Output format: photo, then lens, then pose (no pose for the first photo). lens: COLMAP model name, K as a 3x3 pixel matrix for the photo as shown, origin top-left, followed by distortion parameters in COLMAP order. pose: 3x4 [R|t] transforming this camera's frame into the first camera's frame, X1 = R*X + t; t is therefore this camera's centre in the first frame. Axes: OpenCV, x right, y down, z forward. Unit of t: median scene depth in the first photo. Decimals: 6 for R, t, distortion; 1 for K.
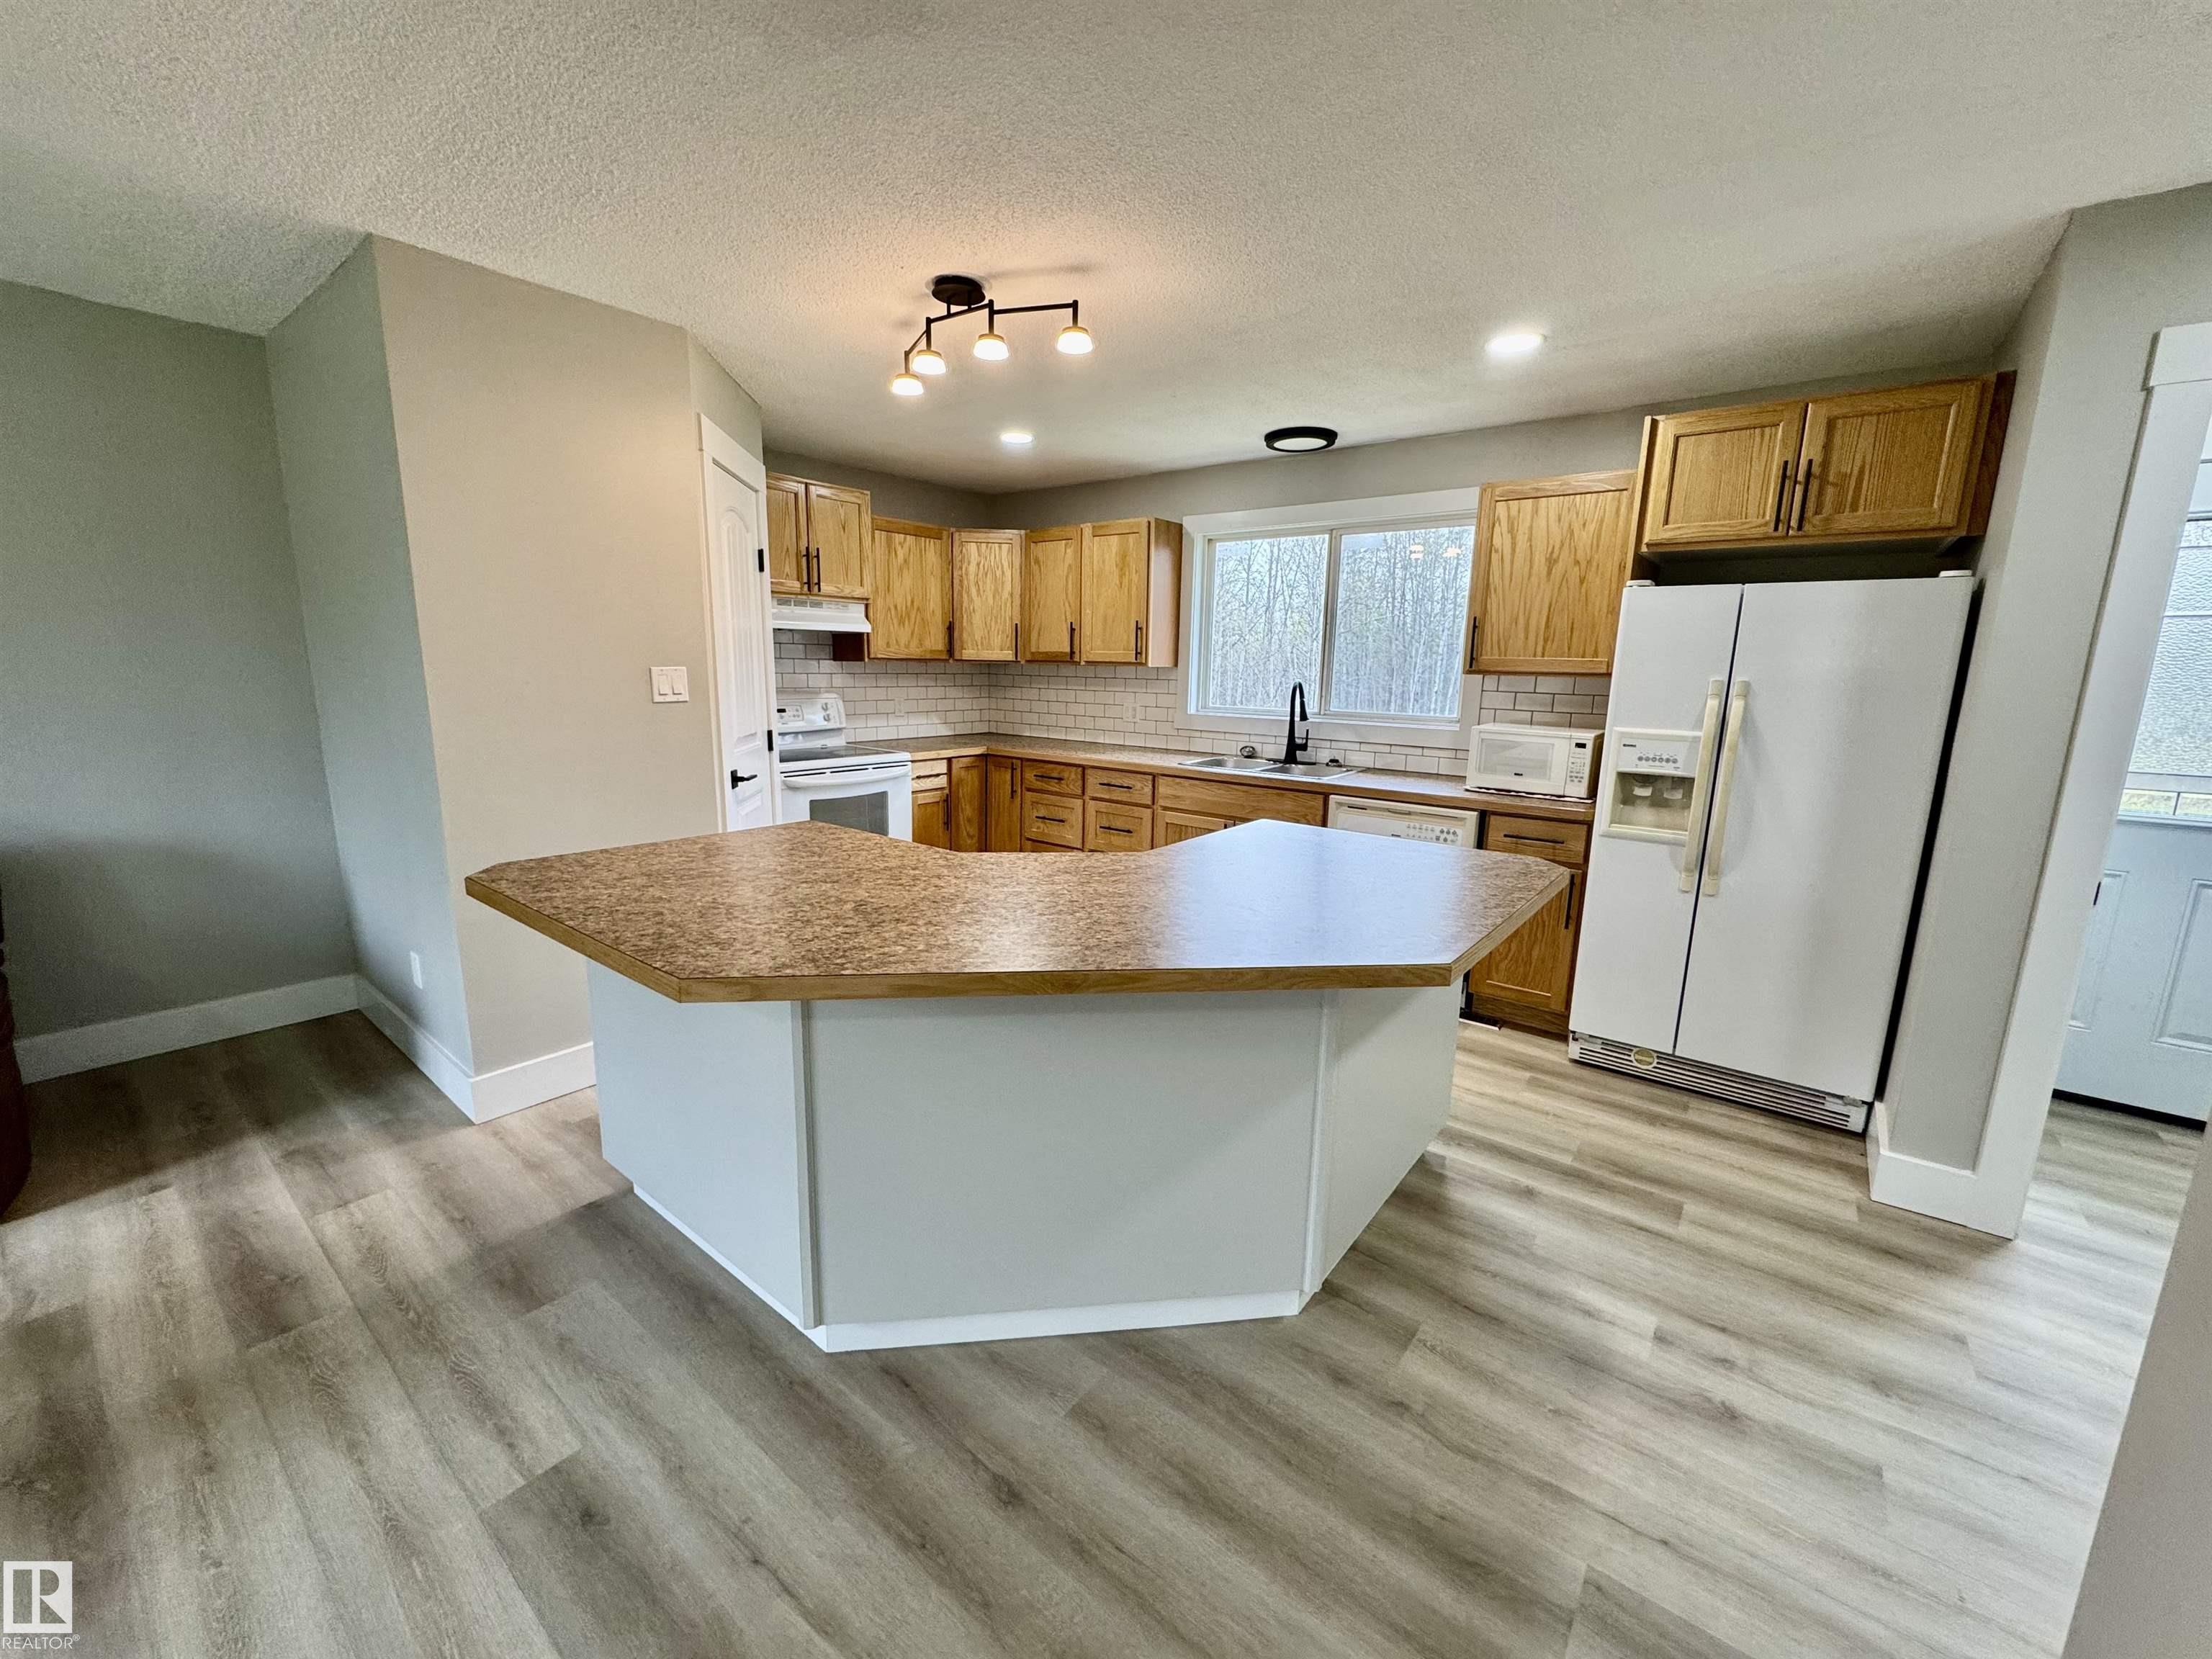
lens RADIAL K [[877.5, 0, 1106.0], [0, 877.5, 829.5], [0, 0, 1]] dist [-0.000215, -0.000513]
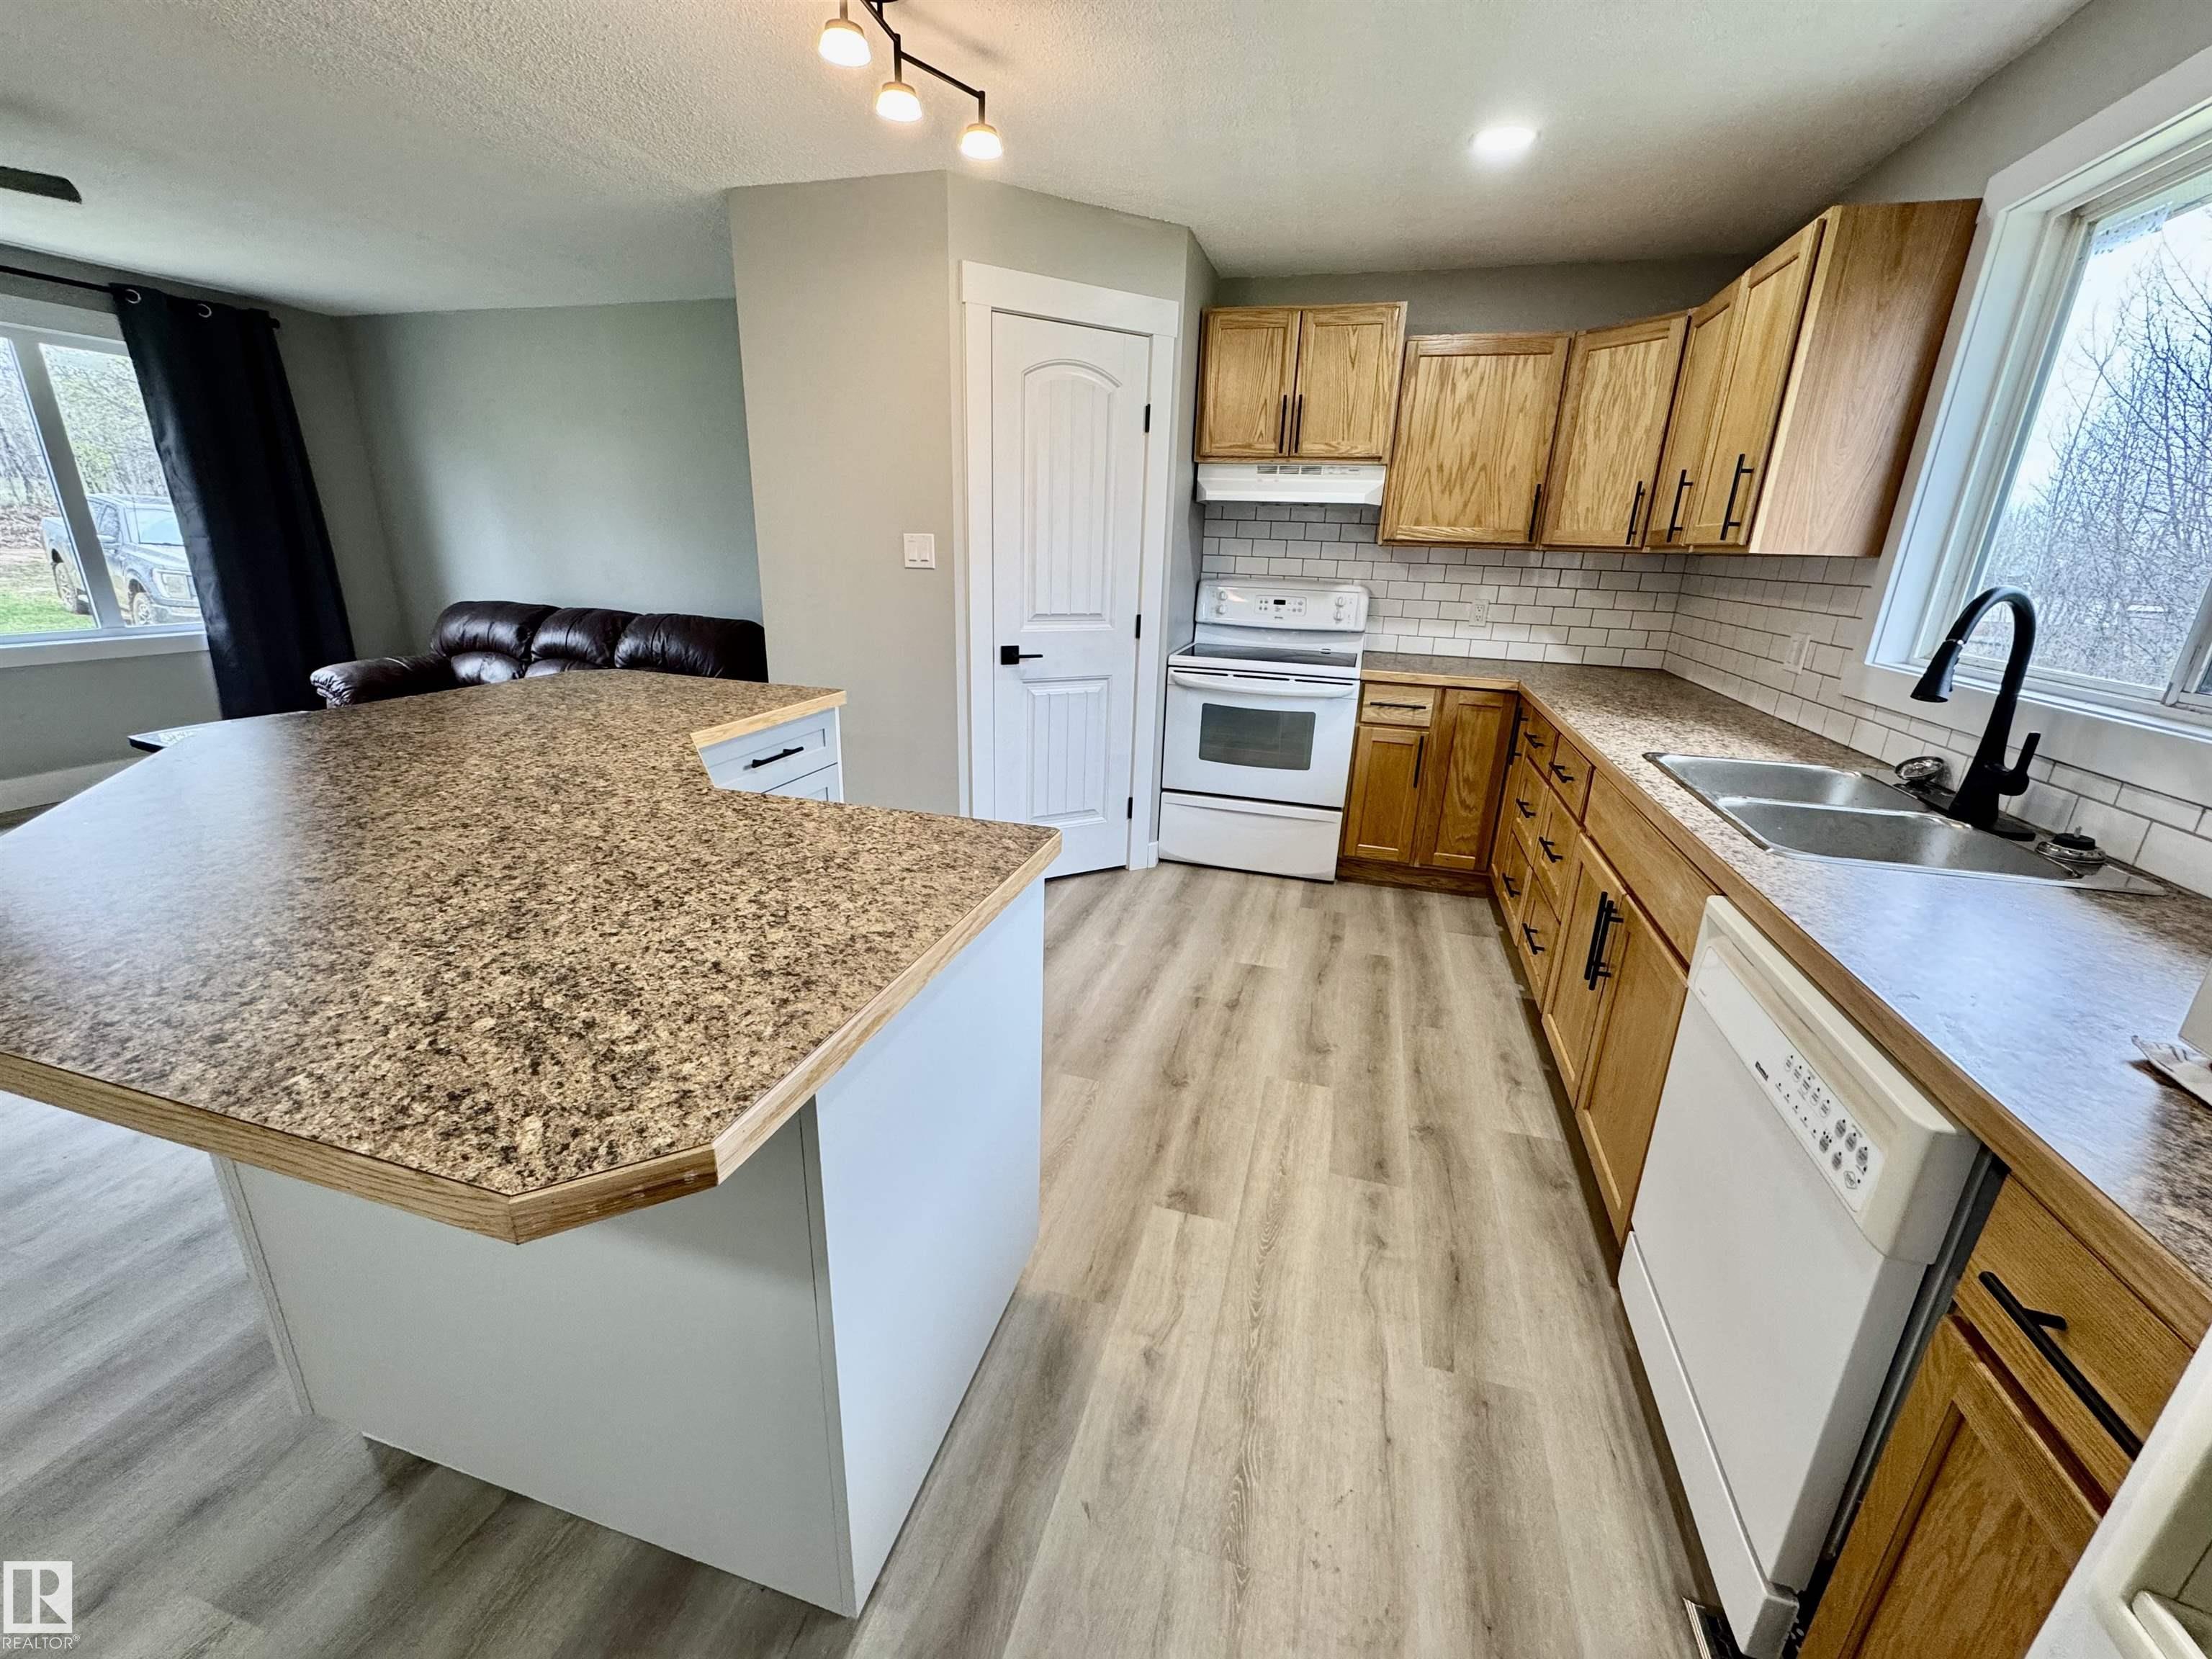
lens RADIAL K [[877.5, 0, 1106.0], [0, 877.5, 829.5], [0, 0, 1]] dist [-0.000215, -0.000513]
pose [[0.374642, 0.282235, -0.883169, 0.554335], [-0.199299, 0.954790, 0.220580, -0.111034], [0.905496, 0.093376, 0.413953, 0.719791]]
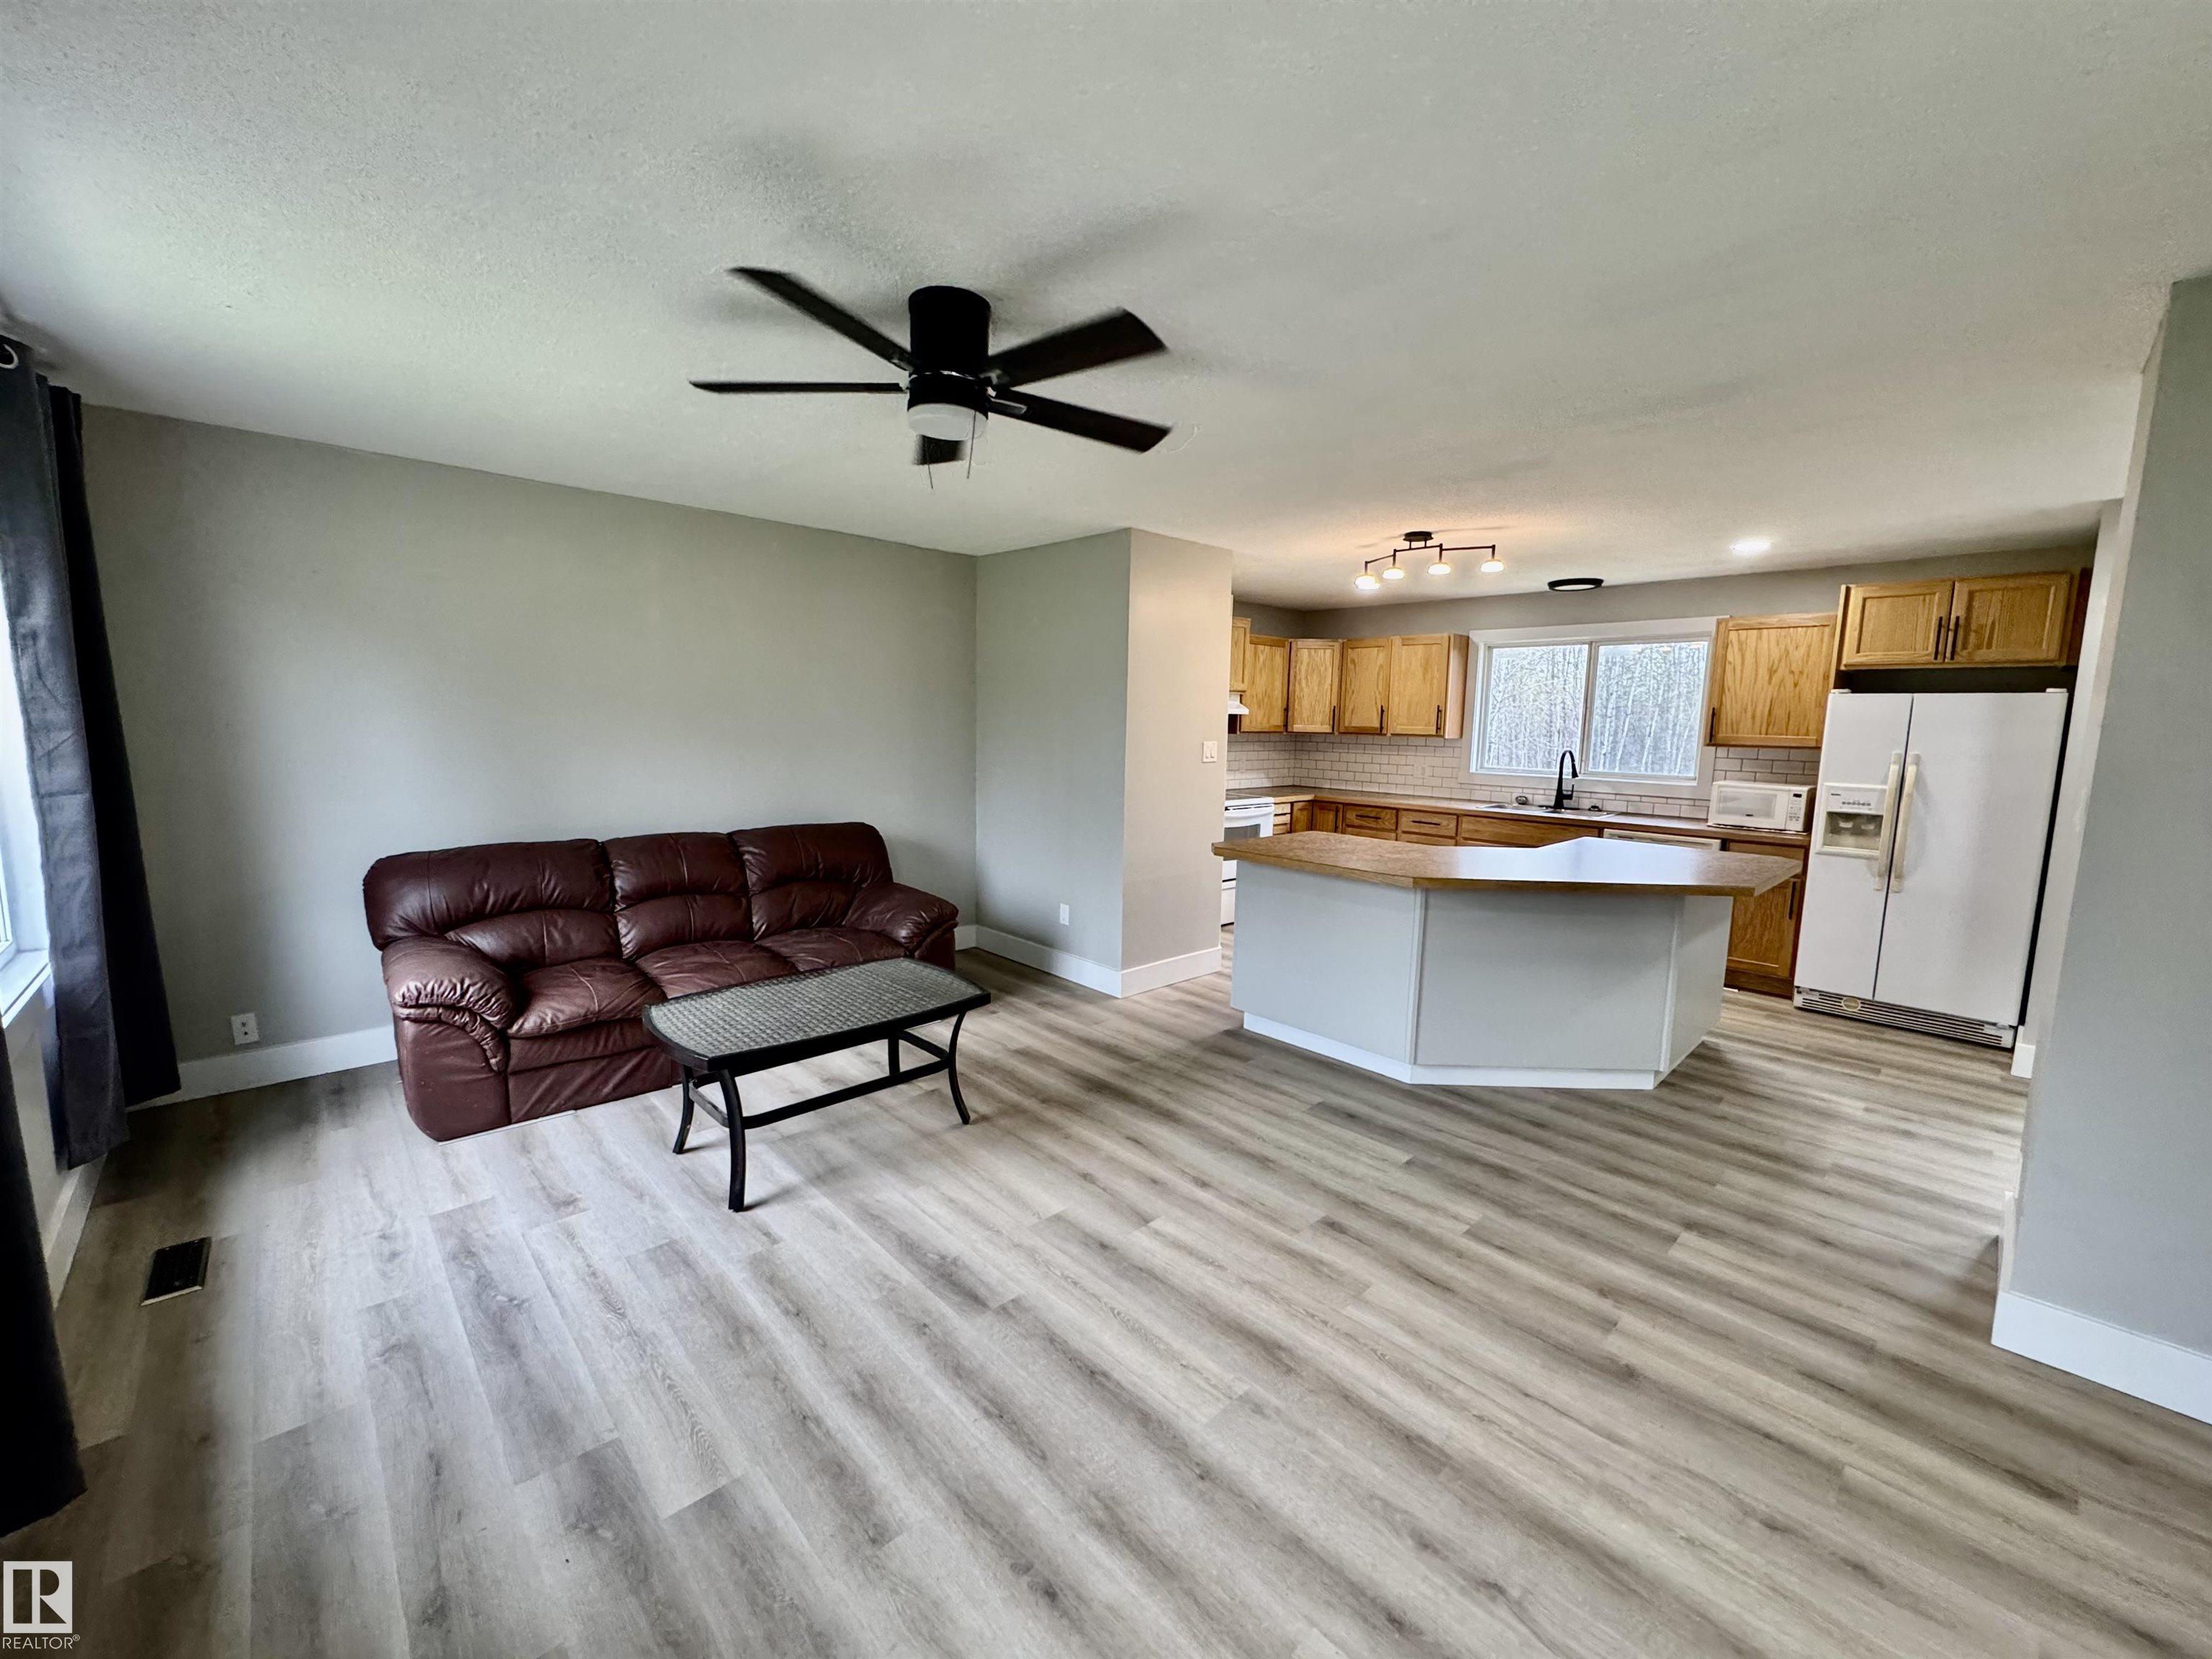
lens RADIAL K [[881.7, 0, 1106.0], [0, 881.7, 829.5], [0, 0, 1]] dist [-0.000972, -0.000537]
pose [[0.989783, 0.018136, -0.141422, -0.409108], [-0.027481, 0.997545, -0.064406, 0.090731], [0.139907, 0.067634, 0.987852, -0.636852]]
